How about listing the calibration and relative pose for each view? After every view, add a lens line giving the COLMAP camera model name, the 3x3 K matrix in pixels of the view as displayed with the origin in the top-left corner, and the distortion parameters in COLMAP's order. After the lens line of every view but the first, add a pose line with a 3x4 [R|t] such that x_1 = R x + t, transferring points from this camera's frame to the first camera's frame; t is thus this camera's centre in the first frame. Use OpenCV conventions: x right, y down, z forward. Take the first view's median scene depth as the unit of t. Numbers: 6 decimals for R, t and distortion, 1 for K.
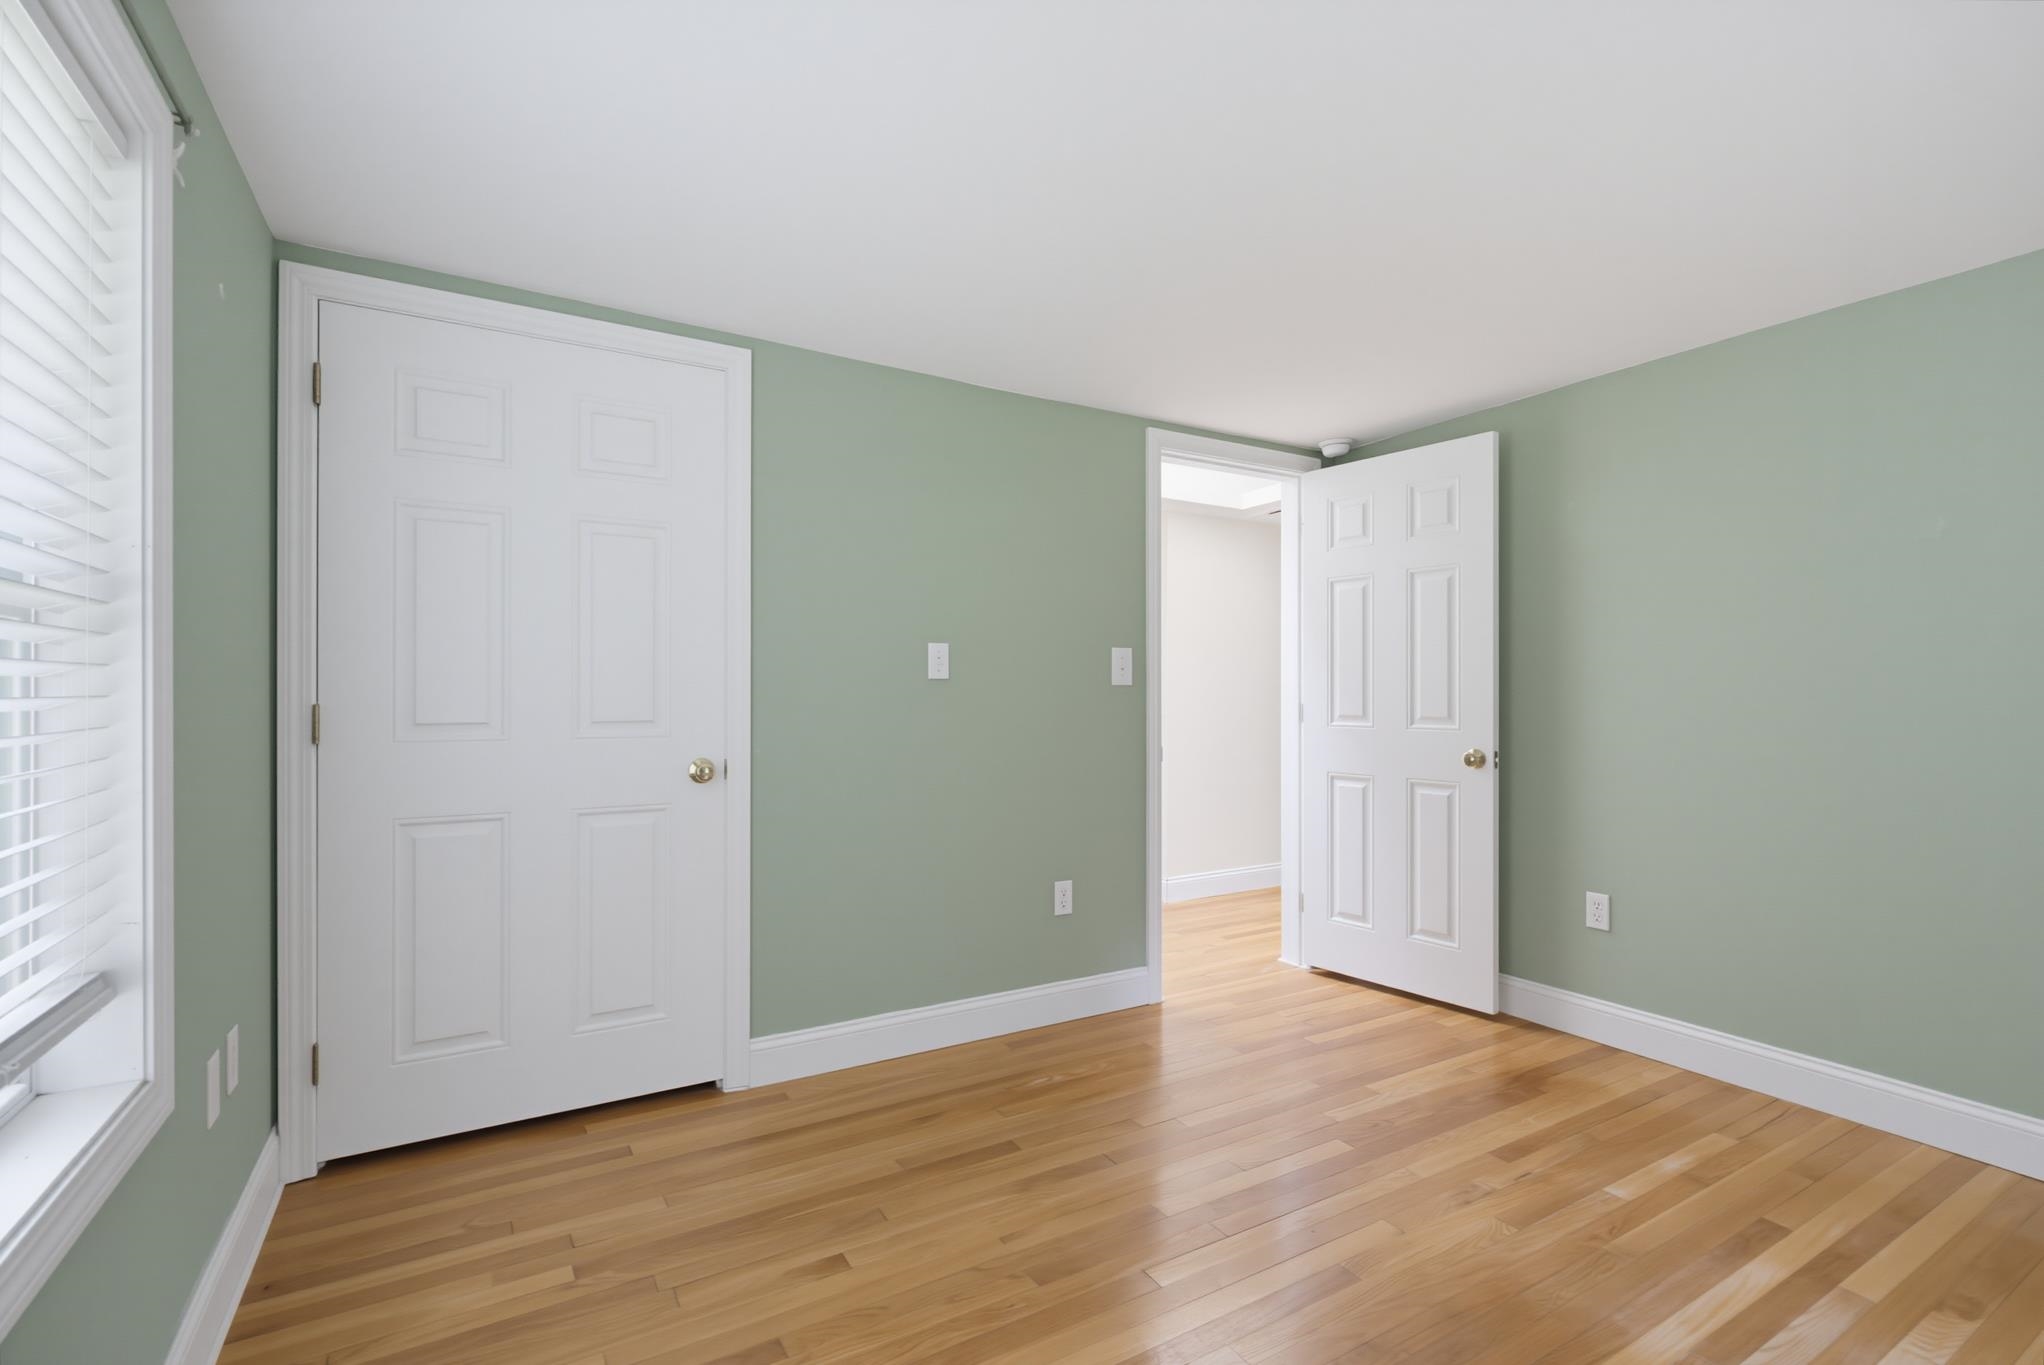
lens RADIAL K [[915.4, 0, 1018.1], [0, 915.4, 703.6], [0, 0, 1]] dist [0.000351, -0.000146]
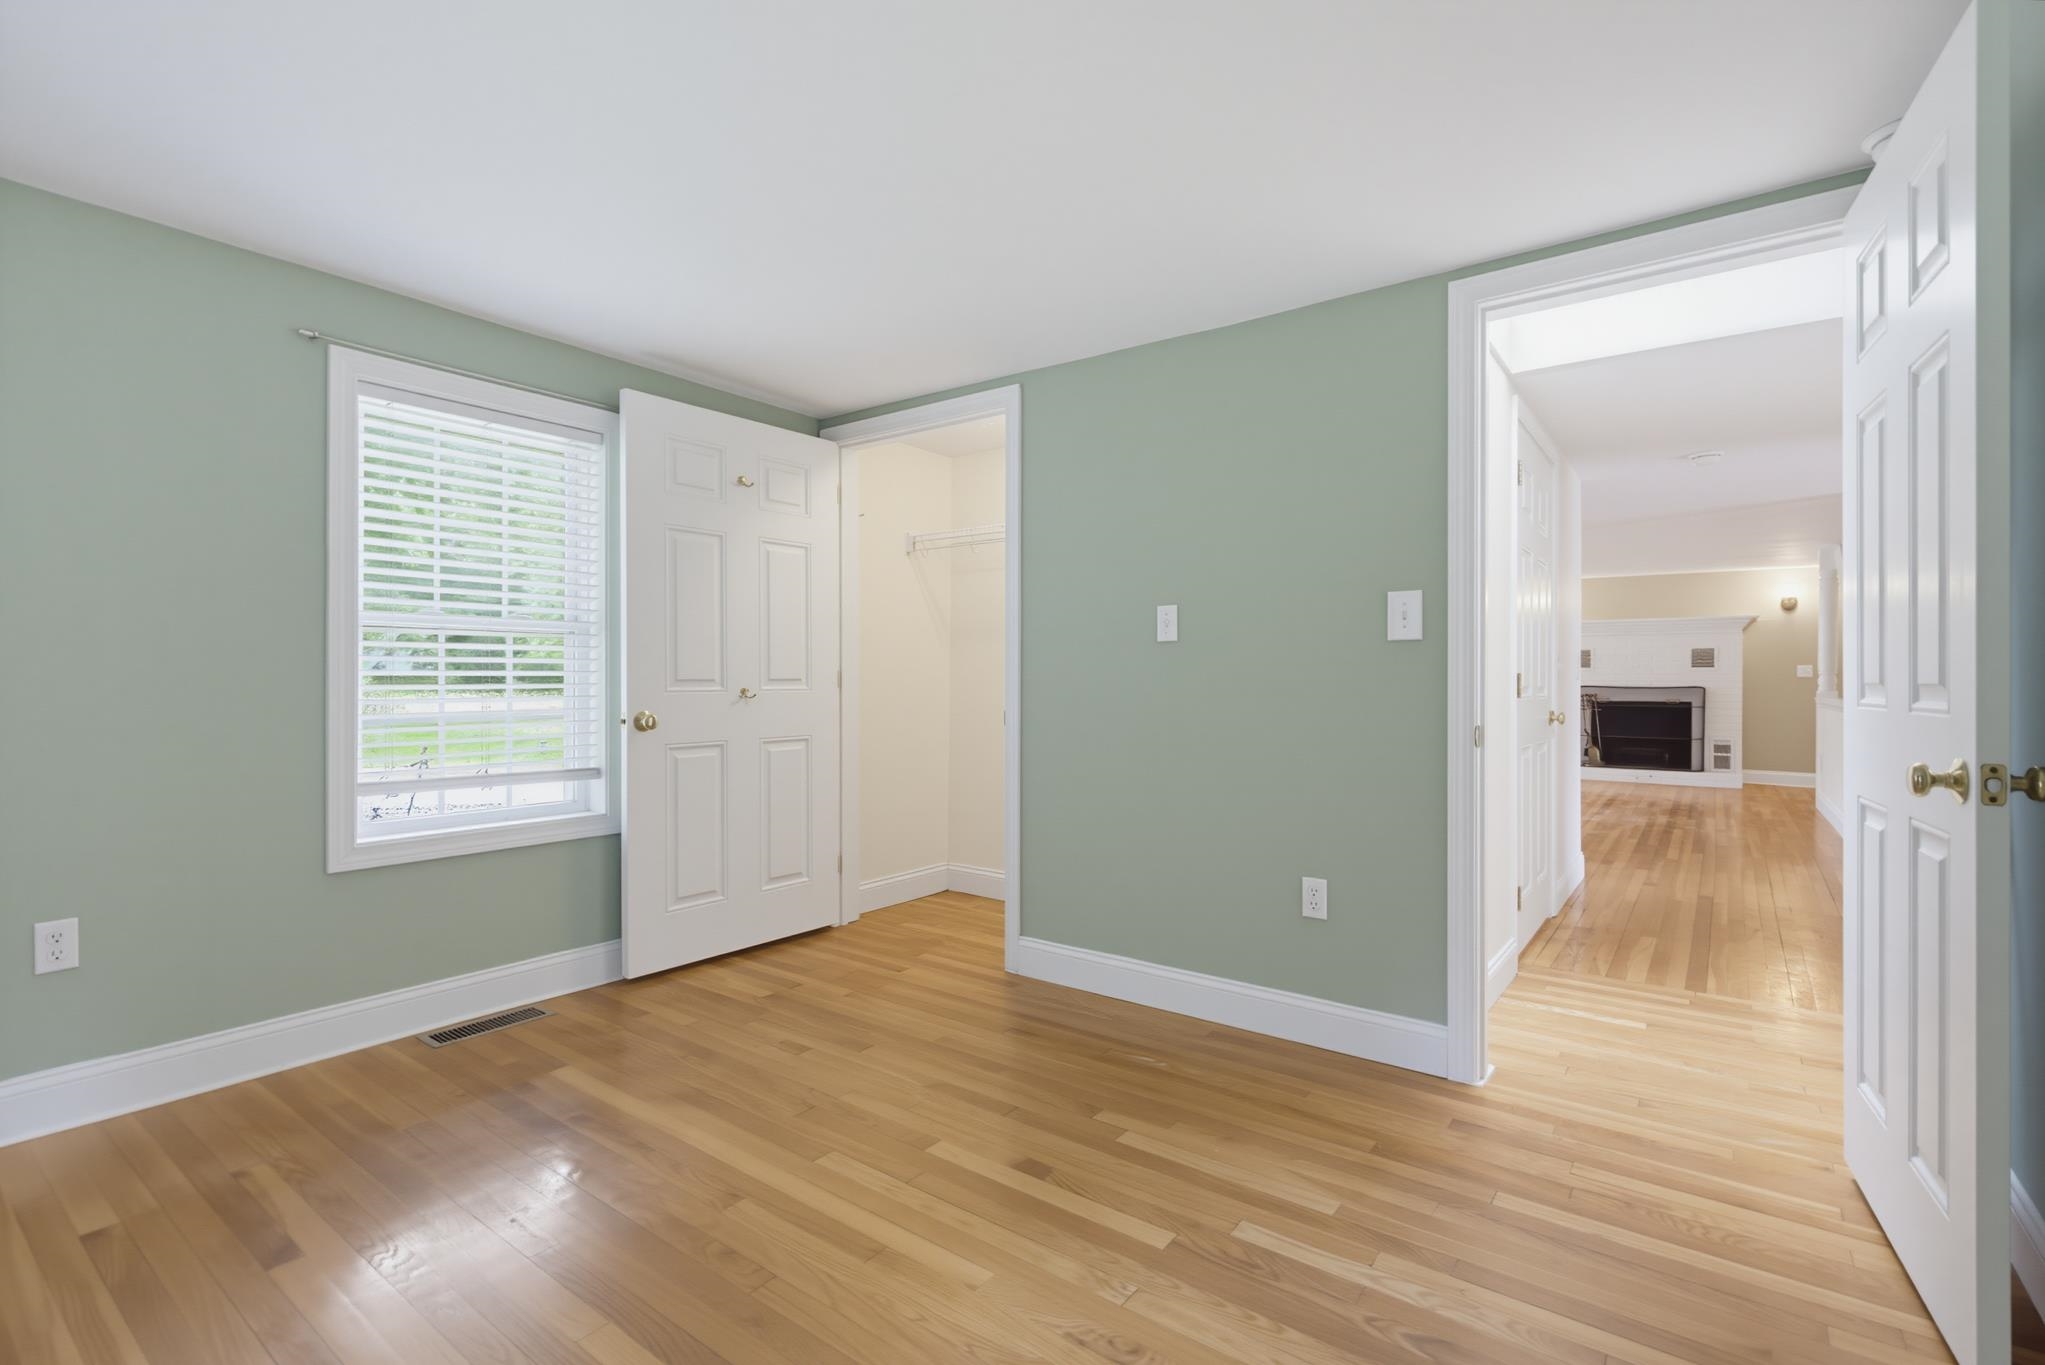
lens RADIAL K [[920.9, 0, 1019.3], [0, 920.9, 686.2], [0, 0, 1]] dist [-0.001920, -0.000414]
pose [[0.386609, 0.007233, -0.922215, 0.778664], [-0.002692, 0.999974, 0.006715, 0.015709], [0.922240, -0.000114, 0.386618, 0.461533]]
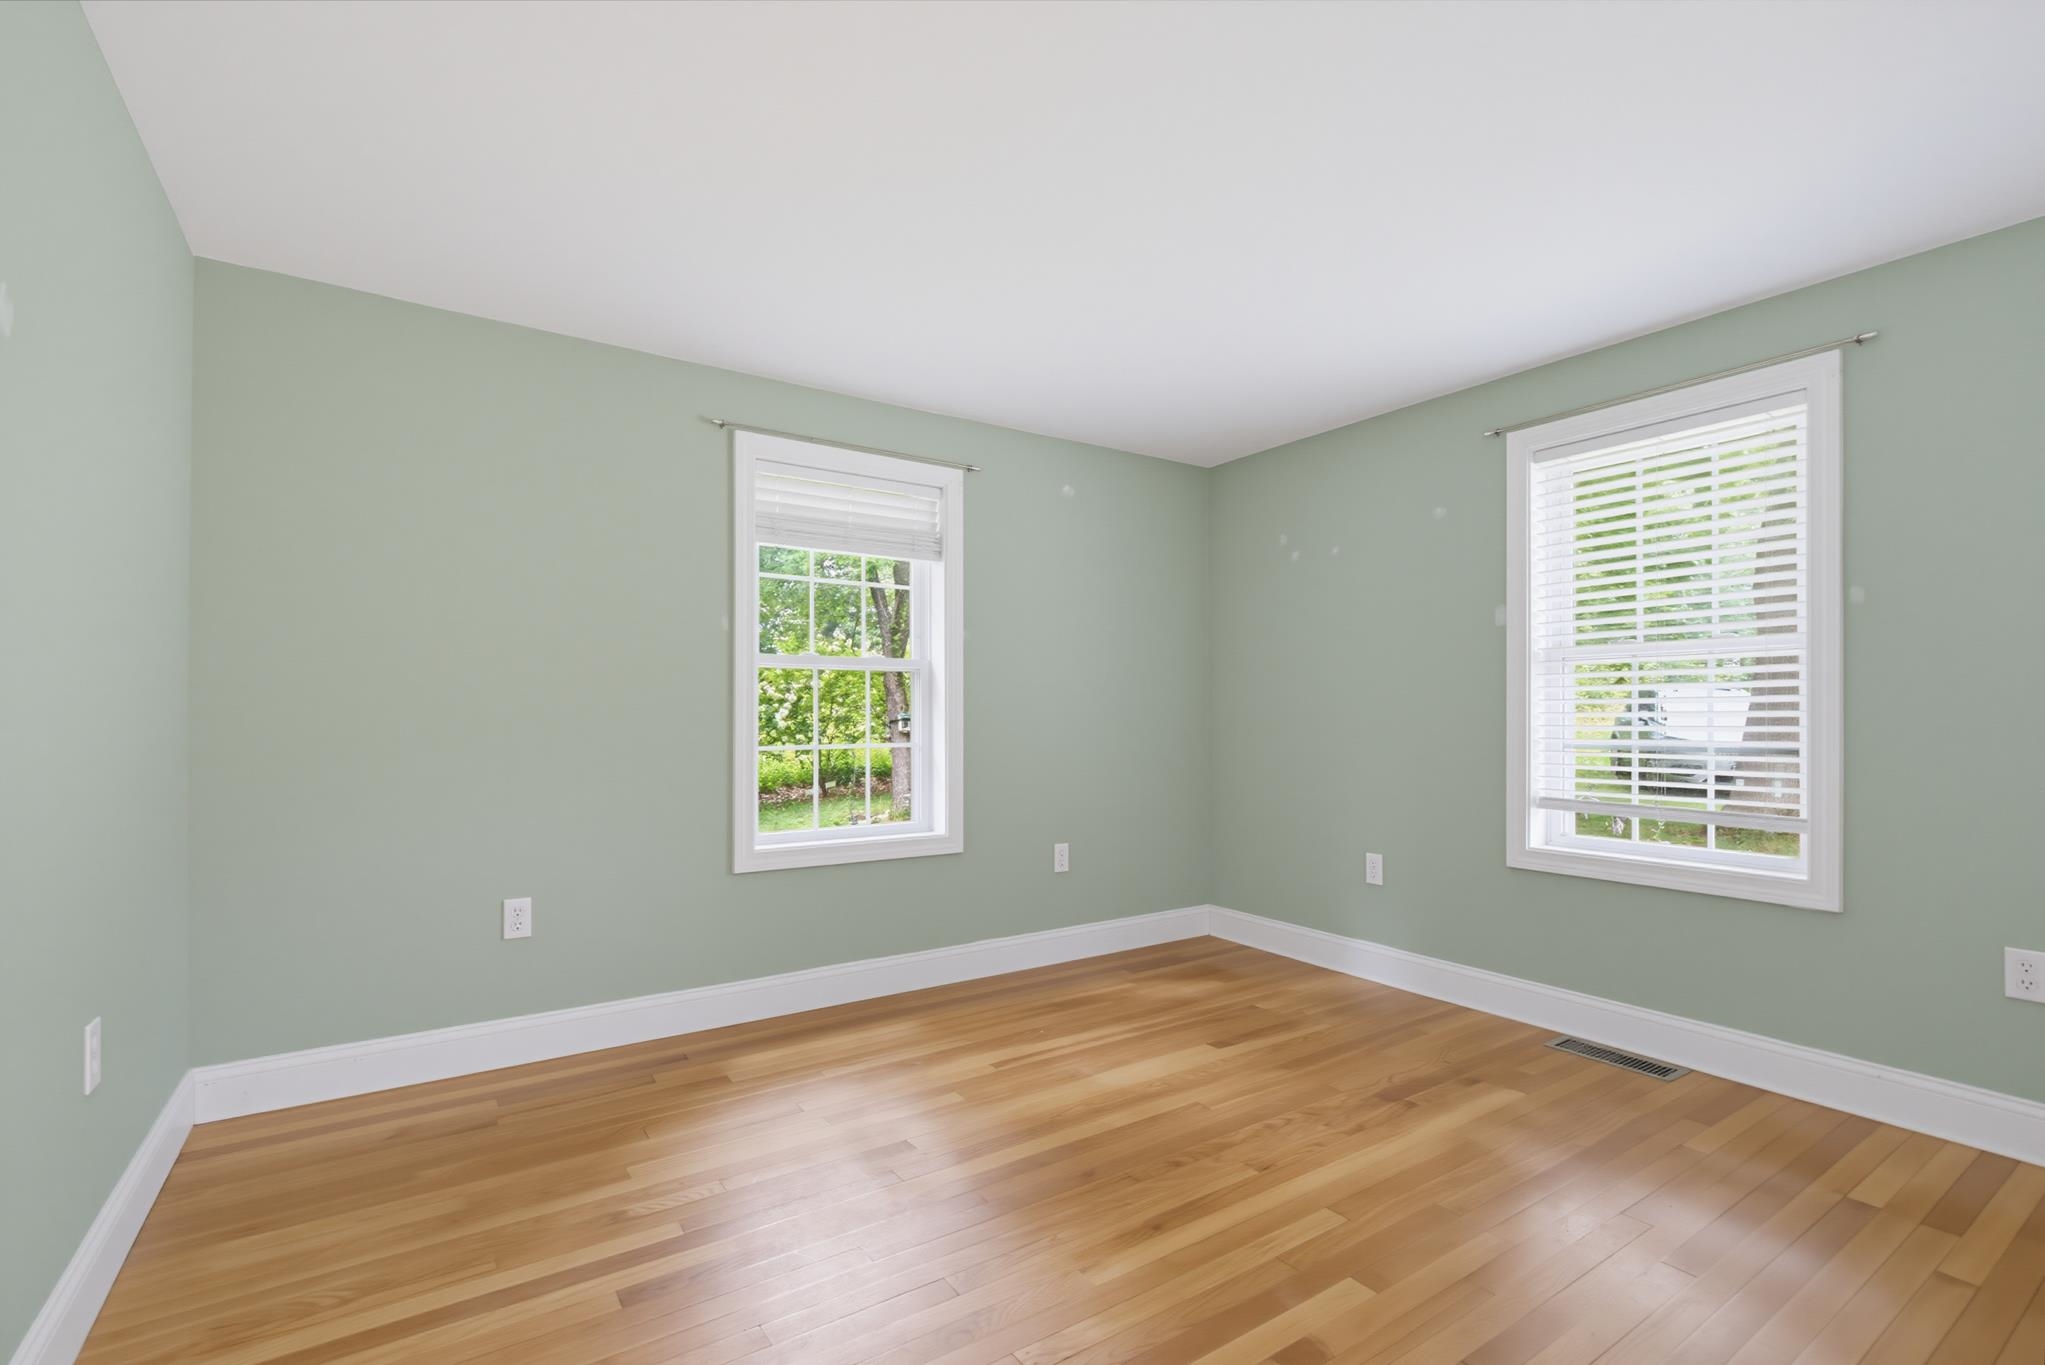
lens RADIAL K [[915.9, 0, 1018.6], [0, 915.9, 703.6], [0, 0, 1]] dist [0.000351, -0.000146]
pose [[-0.998078, 0.006018, -0.061680, 0.353267], [0.006393, 0.999962, -0.005889, 0.014731], [0.061643, -0.006272, -0.998079, 1.221279]]
